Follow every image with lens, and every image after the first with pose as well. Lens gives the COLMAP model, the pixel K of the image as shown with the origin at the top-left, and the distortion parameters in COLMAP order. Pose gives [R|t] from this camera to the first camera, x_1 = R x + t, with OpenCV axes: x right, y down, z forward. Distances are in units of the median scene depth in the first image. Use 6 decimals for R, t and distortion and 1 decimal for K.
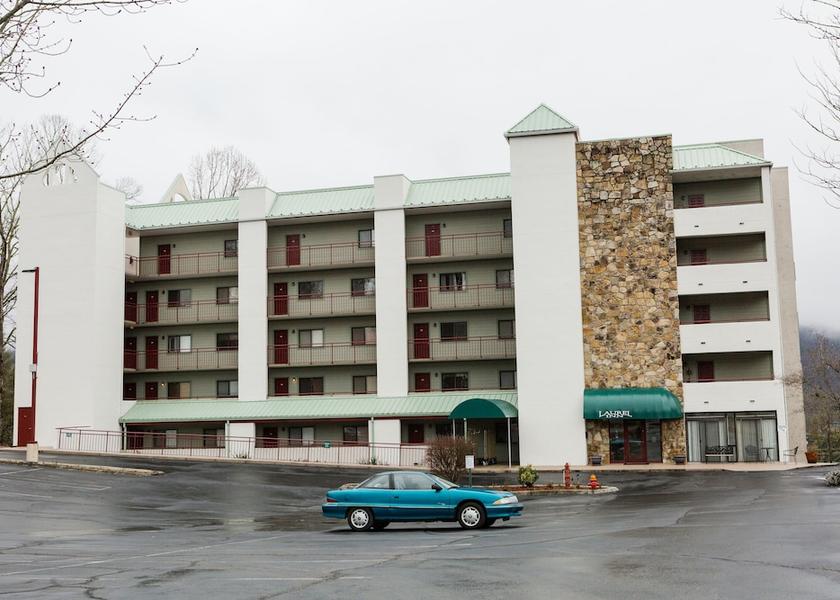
lens RADIAL K [[935.2, 0, 420.0], [0, 935.2, 300.0], [0, 0, 1]] dist [0.008303, -0.009392]
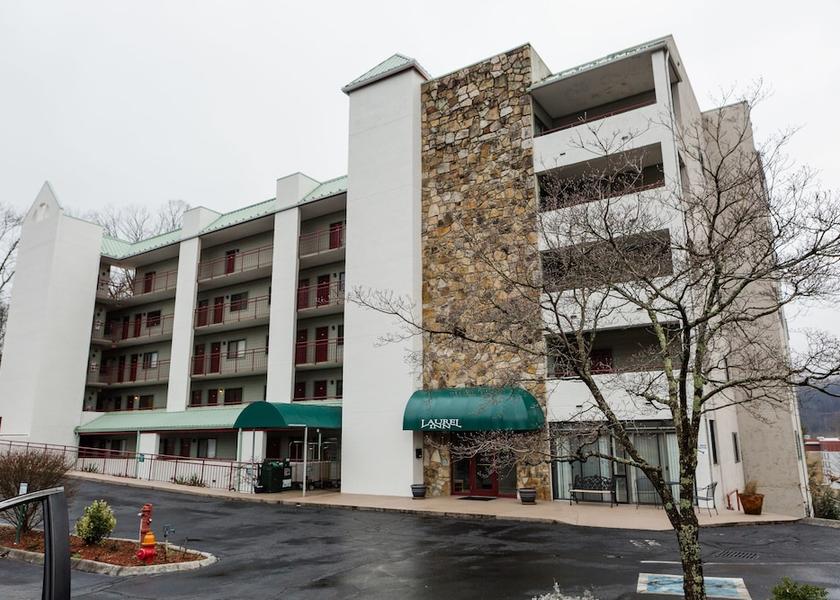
lens RADIAL K [[595.4, 0, 420.0], [0, 595.4, 300.0], [0, 0, 1]] dist [-0.008044, 0.000062]
pose [[0.942724, -0.060222, -0.328092, 0.329356], [0.023905, 0.993236, -0.113623, 0.077356], [0.332716, 0.099272, 0.937787, 0.547584]]
